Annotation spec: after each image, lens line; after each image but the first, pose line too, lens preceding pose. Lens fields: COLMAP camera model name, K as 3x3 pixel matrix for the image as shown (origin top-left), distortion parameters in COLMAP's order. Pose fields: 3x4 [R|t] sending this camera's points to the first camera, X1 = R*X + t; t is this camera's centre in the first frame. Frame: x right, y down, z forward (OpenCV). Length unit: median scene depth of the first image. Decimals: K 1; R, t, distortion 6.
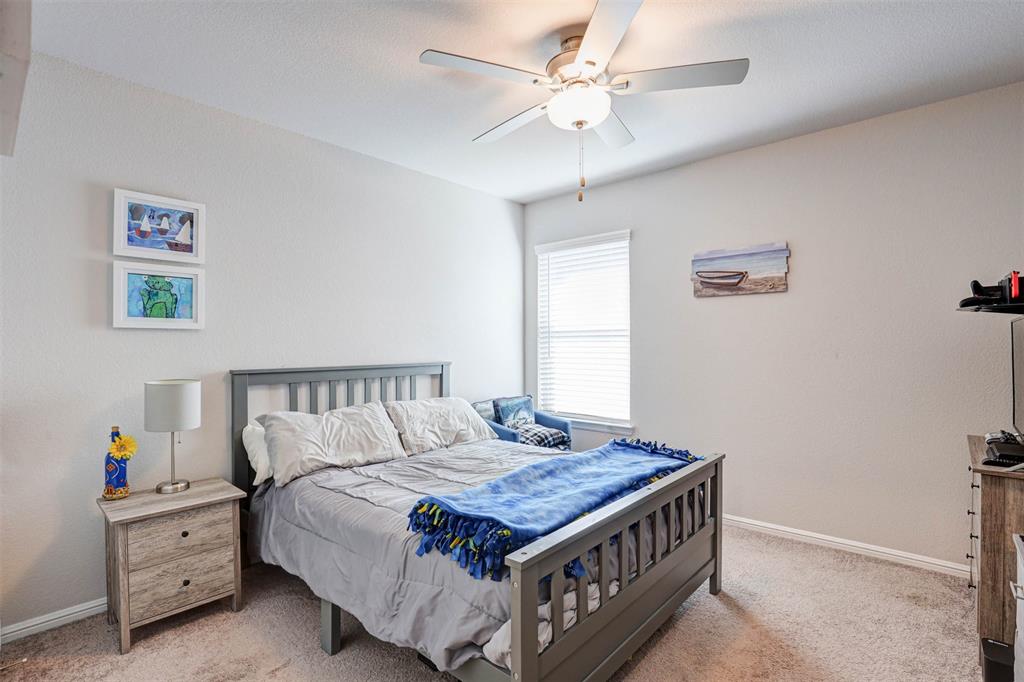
lens RADIAL K [[489.1, 0, 513.9], [0, 489.1, 343.2], [0, 0, 1]] dist [-0.026610, 0.000930]
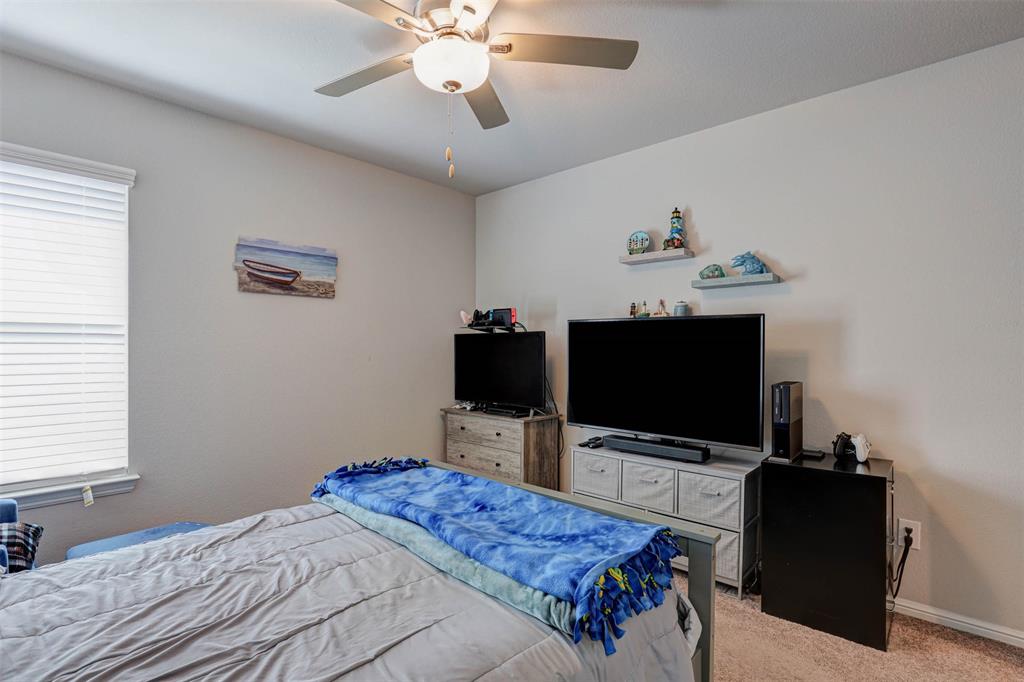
lens RADIAL K [[489.1, 0, 514.0], [0, 489.1, 343.2], [0, 0, 1]] dist [-0.026610, 0.000930]
pose [[-0.002667, 0.007889, 0.999965, -0.446476], [-0.007151, 0.999943, -0.007908, -0.003892], [-0.999971, -0.007172, -0.002611, 0.561877]]
